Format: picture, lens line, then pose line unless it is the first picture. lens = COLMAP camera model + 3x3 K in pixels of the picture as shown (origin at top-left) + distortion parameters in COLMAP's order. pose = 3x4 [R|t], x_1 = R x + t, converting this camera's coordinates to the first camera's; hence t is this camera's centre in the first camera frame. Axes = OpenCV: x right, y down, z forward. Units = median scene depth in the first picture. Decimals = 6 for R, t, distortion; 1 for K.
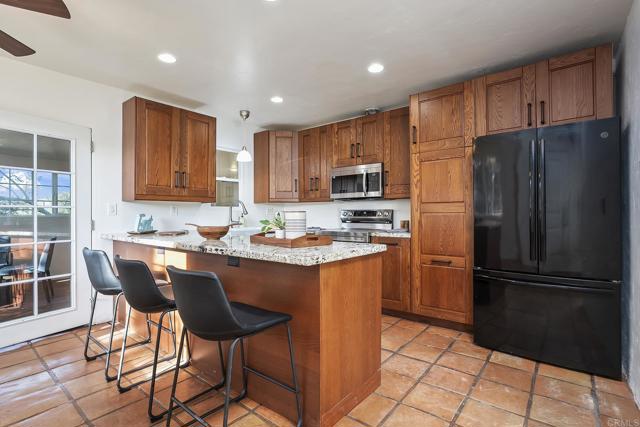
lens RADIAL K [[306.9, 0, 317.8], [0, 306.9, 212.6], [0, 0, 1]] dist [-0.025197, 0.007993]
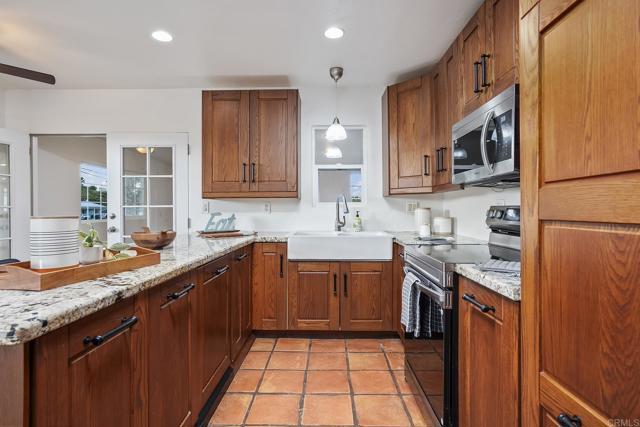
lens RADIAL K [[315.7, 0, 322.2], [0, 315.7, 216.0], [0, 0, 1]] dist [-0.005347, 0.000083]
pose [[0.615267, 0.020591, -0.788050, 0.446388], [0.005119, 0.999533, 0.030114, -0.013089], [0.788302, -0.022562, 0.614874, 0.697940]]
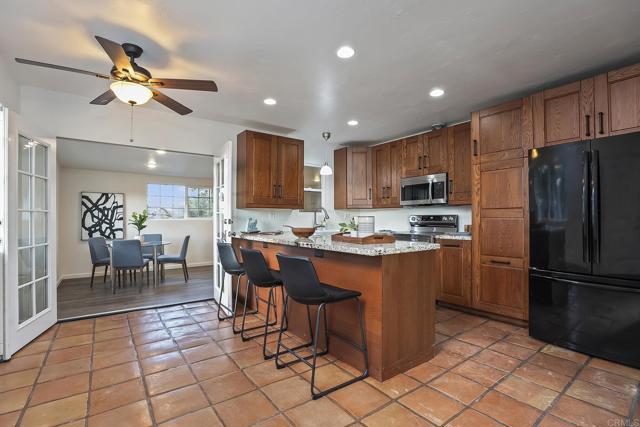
lens RADIAL K [[293.0, 0, 325.3], [0, 293.0, 217.2], [0, 0, 1]] dist [-0.019461, 0.003367]
pose [[0.972473, 0.001688, -0.233010, 0.033837], [-0.001770, 0.999998, -0.000144, -0.000355], [0.233009, 0.000552, 0.972474, -0.162488]]
